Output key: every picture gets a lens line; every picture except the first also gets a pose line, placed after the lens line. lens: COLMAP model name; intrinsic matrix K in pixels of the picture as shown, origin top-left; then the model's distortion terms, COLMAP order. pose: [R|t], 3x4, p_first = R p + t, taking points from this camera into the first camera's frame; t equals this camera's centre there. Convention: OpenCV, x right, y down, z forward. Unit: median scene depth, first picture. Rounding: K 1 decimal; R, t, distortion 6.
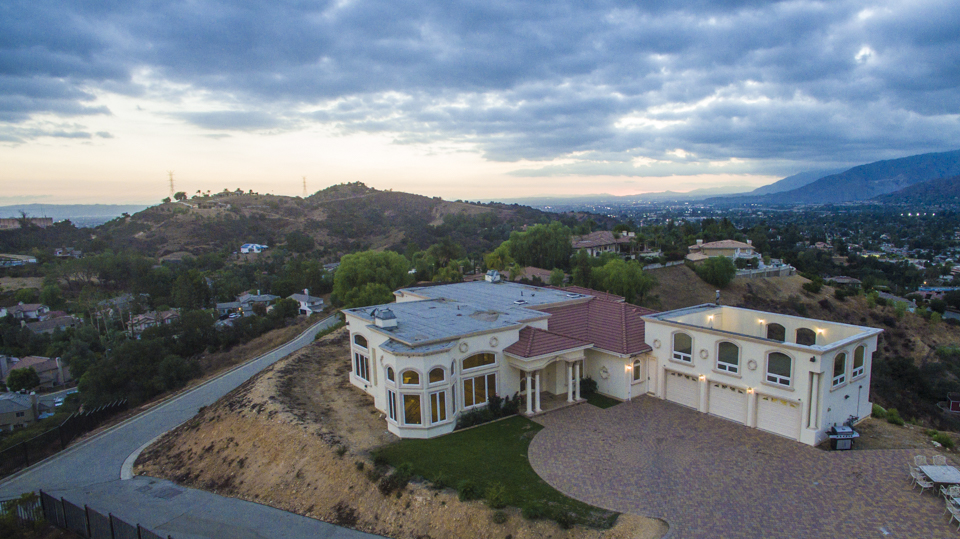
lens RADIAL K [[630.6, 0, 539.5], [0, 630.6, 296.0], [0, 0, 1]] dist [-0.126607, 0.096880]
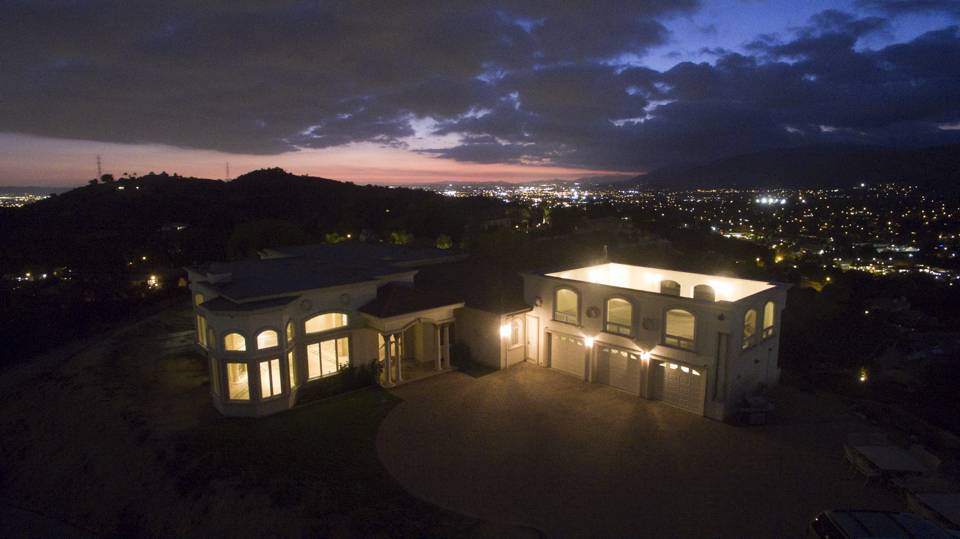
lens RADIAL K [[560.3, 0, 480.0], [0, 560.3, 264.9], [0, 0, 1]] dist [-0.119507, 0.087801]
pose [[0.997829, -0.000650, 0.065854, 0.056312], [0.001461, 0.999924, -0.012258, 0.032782], [-0.065841, 0.012328, 0.997754, 0.226696]]
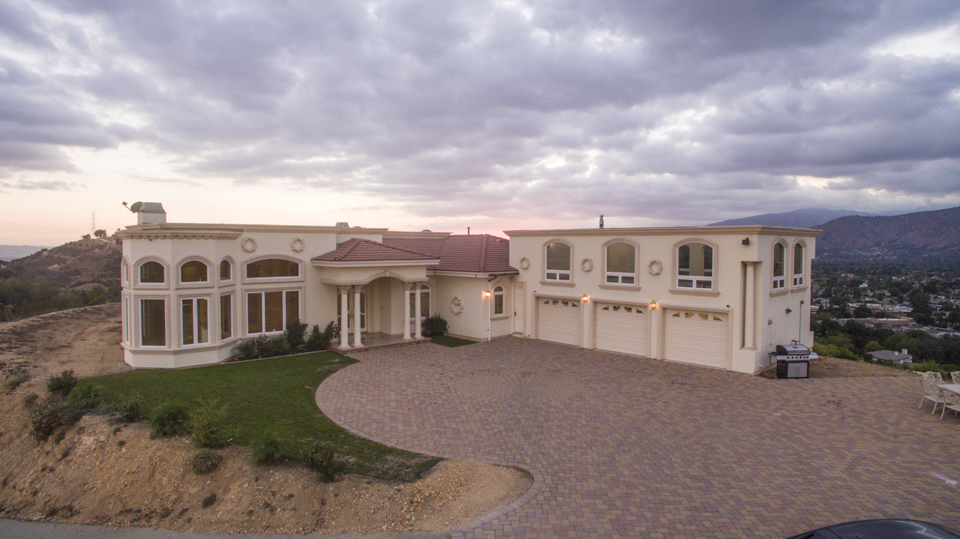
lens RADIAL K [[560.3, 0, 480.0], [0, 560.3, 264.9], [0, 0, 1]] dist [-0.119507, 0.087801]
pose [[0.996982, 0.013575, 0.076432, 0.083135], [-0.003765, 0.991889, -0.127050, 0.165436], [-0.077537, 0.126379, 0.988947, 0.342665]]
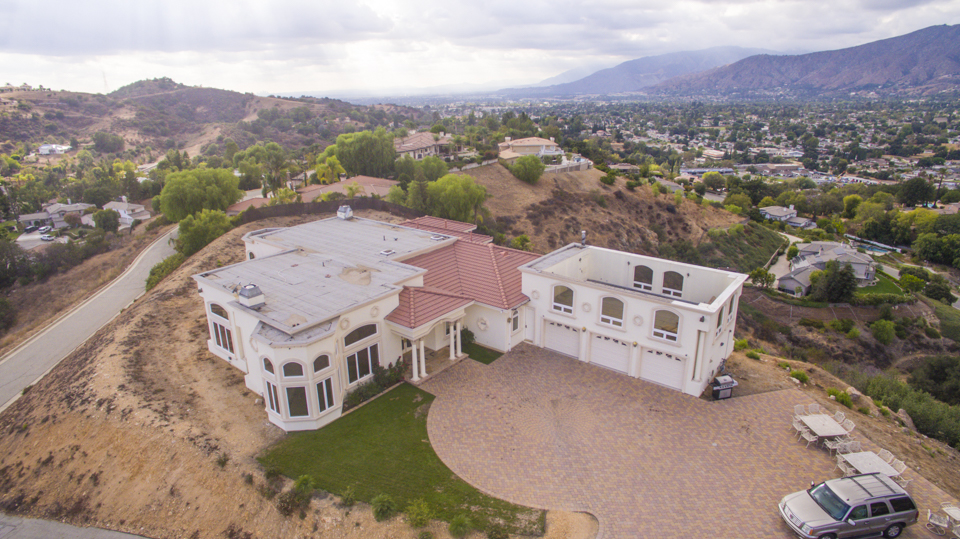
lens RADIAL K [[560.3, 0, 480.0], [0, 560.3, 264.9], [0, 0, 1]] dist [-0.119507, 0.087801]
pose [[0.974601, -0.064783, 0.214371, -0.088318], [0.031591, 0.987443, 0.154786, -0.113205], [-0.221707, -0.144082, 0.964410, 0.167599]]
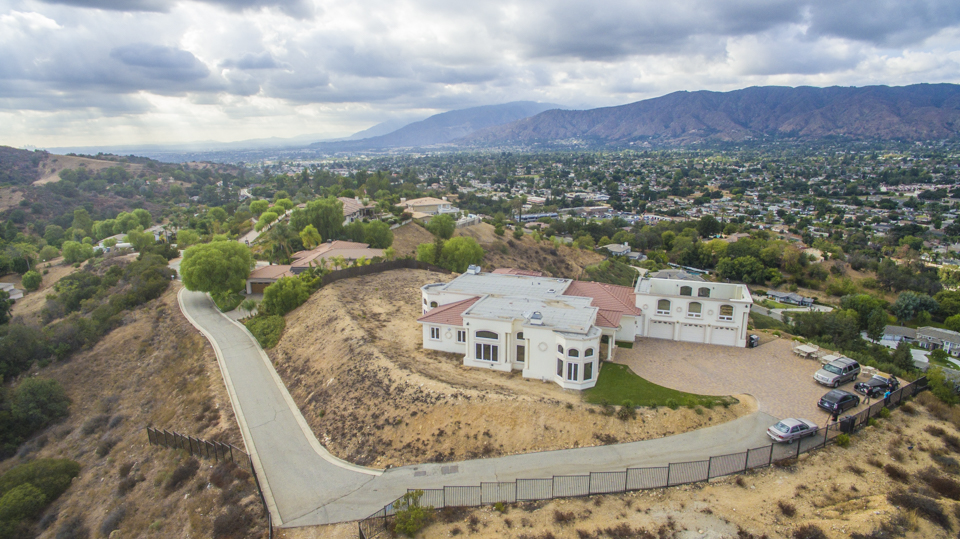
lens RADIAL K [[560.3, 0, 480.0], [0, 560.3, 264.9], [0, 0, 1]] dist [-0.119507, 0.087801]
pose [[0.851404, -0.109143, 0.513030, -1.004189], [0.077168, 0.993532, 0.083301, -0.207766], [-0.518803, -0.031333, 0.854319, -0.083498]]
